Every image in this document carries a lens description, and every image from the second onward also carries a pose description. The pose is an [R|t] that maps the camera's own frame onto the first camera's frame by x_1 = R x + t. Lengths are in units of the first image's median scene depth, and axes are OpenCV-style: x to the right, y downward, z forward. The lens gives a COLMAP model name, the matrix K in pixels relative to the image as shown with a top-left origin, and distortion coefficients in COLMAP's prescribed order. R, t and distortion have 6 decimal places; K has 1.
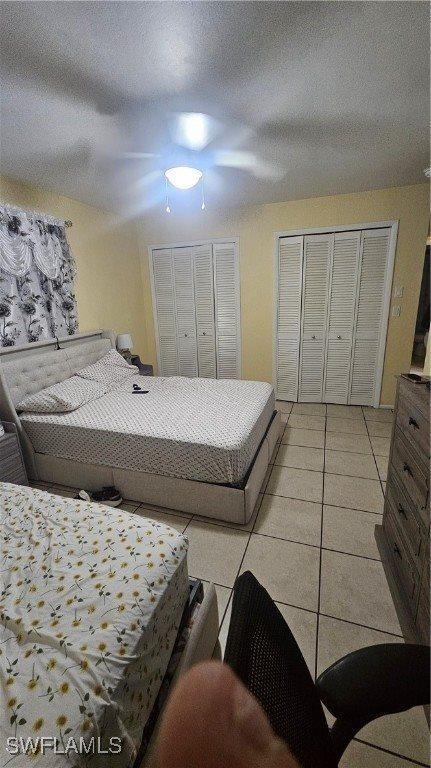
lens RADIAL K [[314.8, 0, 214.0], [0, 314.8, 380.5], [0, 0, 1]] dist [0.000487, -0.000121]
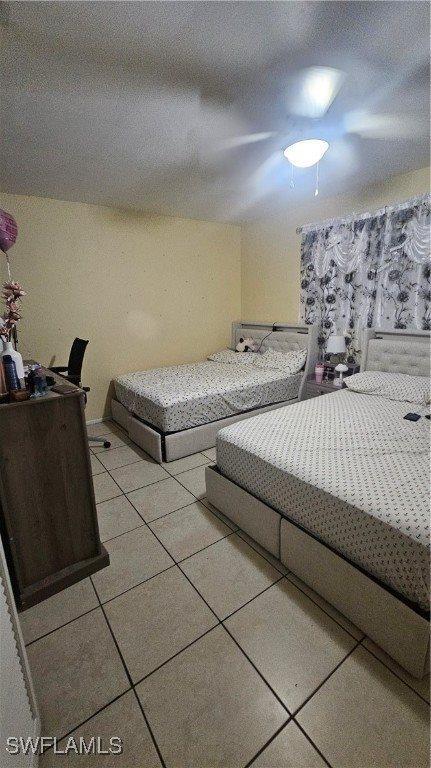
lens RADIAL K [[314.8, 0, 214.0], [0, 314.8, 380.5], [0, 0, 1]] dist [0.000487, -0.000121]
pose [[-0.576018, 0.258797, -0.775389, 0.815345], [-0.146560, 0.900493, 0.409429, -0.383048], [0.804191, 0.349480, -0.480771, 1.337603]]
